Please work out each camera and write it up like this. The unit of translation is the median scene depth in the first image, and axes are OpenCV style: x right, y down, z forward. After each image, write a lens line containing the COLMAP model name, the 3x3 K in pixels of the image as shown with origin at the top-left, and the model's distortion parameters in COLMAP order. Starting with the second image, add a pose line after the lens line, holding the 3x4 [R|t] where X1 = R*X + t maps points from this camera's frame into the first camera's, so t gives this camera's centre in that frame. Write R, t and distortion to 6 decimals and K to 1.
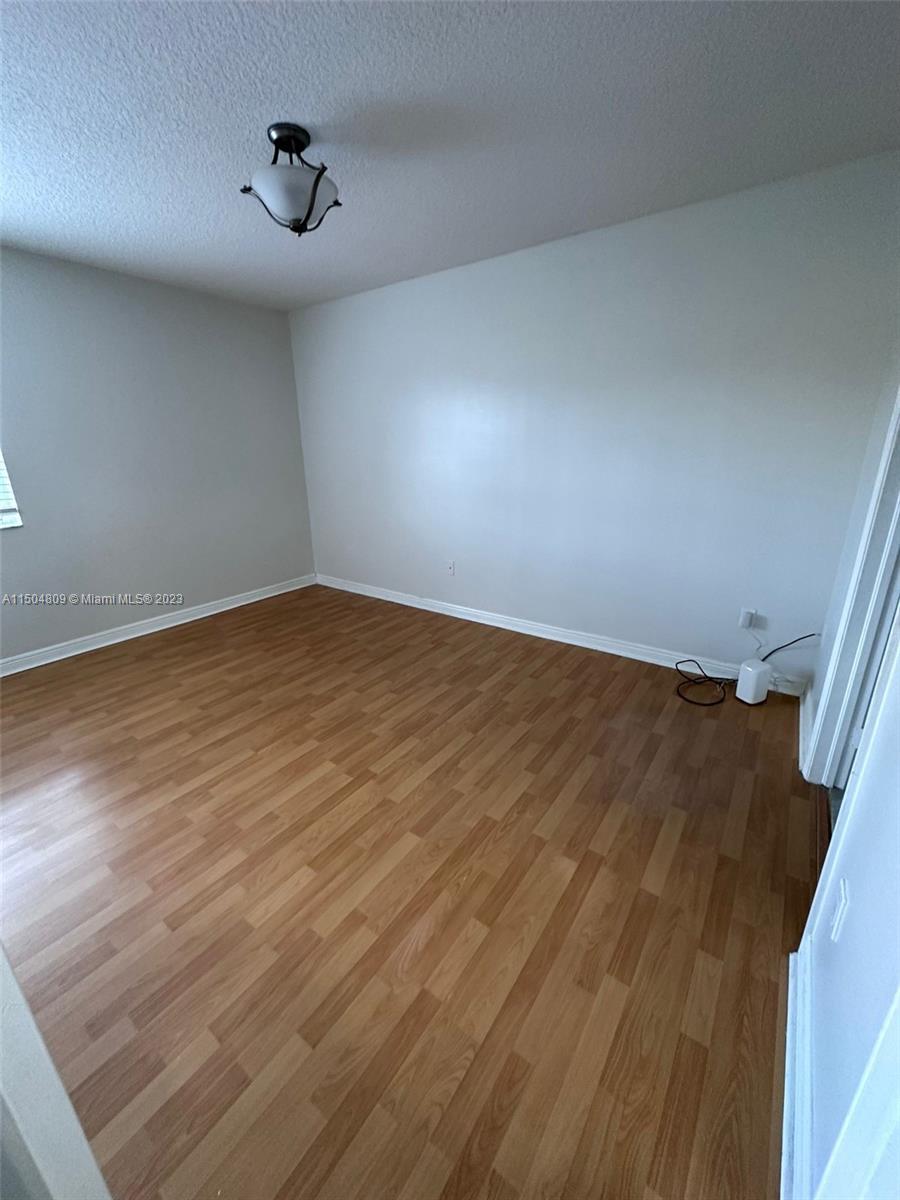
lens RADIAL K [[477.0, 0, 450.0], [0, 477.0, 600.0], [0, 0, 1]] dist [-0.002174, -0.000137]
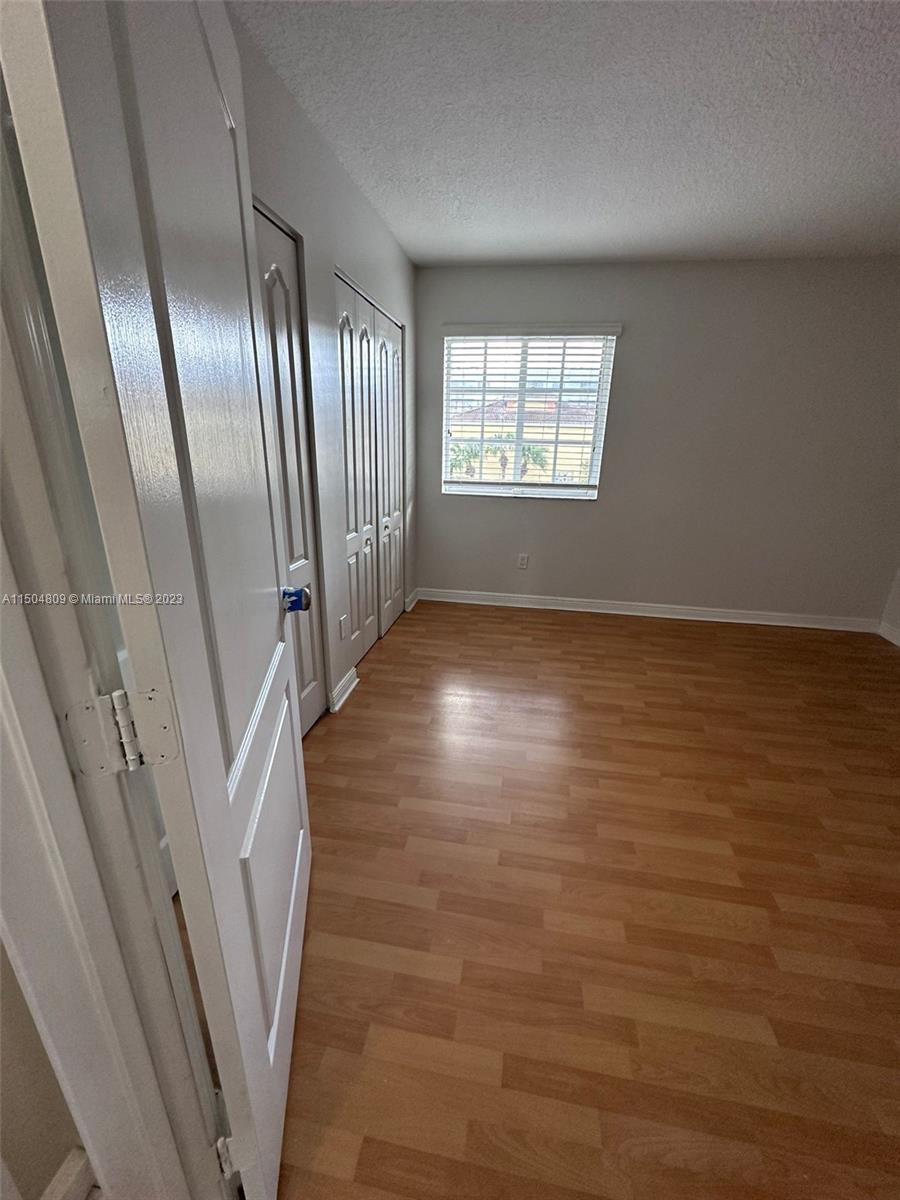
lens RADIAL K [[477.0, 0, 450.0], [0, 477.0, 600.0], [0, 0, 1]] dist [-0.002174, -0.000137]
pose [[0.436755, 0.312444, -0.843578, 0.072253], [-0.306183, 0.933388, 0.187185, -0.037214], [0.845871, 0.176535, 0.503327, 0.134460]]
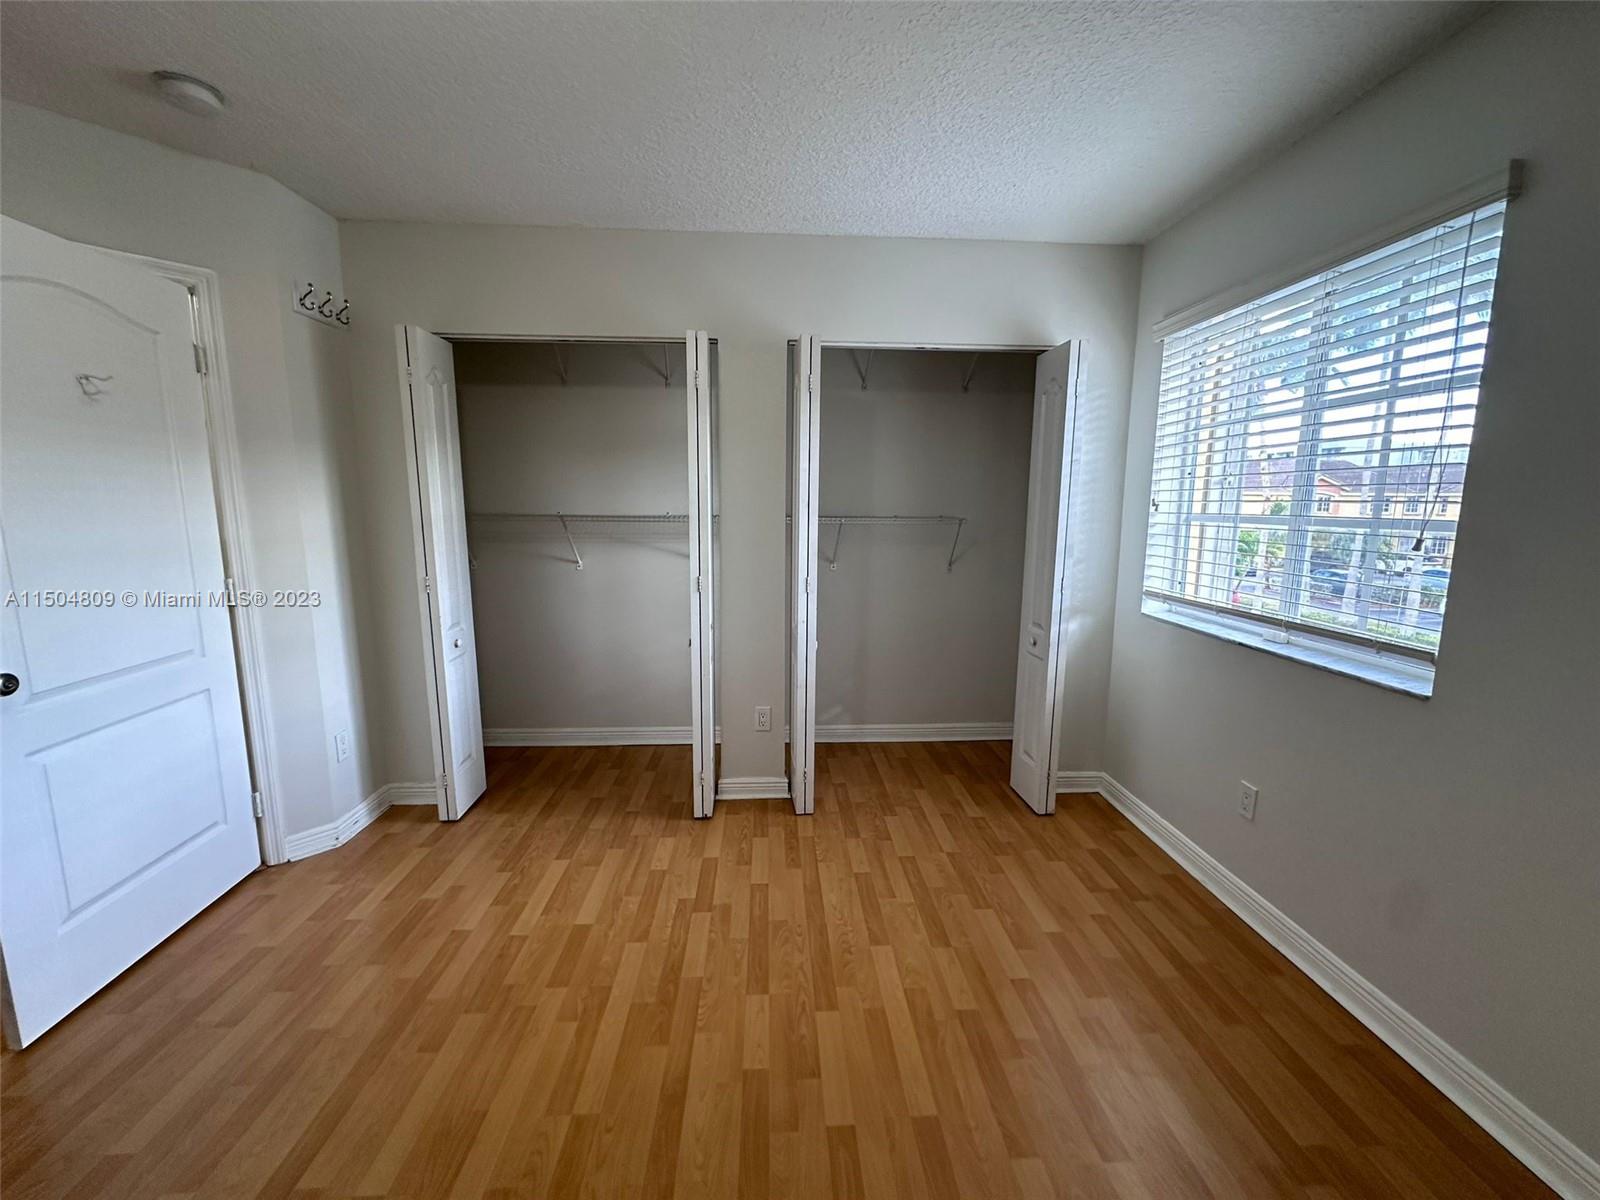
lens RADIAL K [[636.0, 0, 804.8], [0, 636.0, 596.3], [0, 0, 1]] dist [-0.002174, -0.000137]
pose [[-0.781431, 0.102968, -0.615437, -0.231240], [-0.188991, 0.900911, 0.390695, -0.420042], [0.594683, 0.421613, -0.684540, 1.261974]]
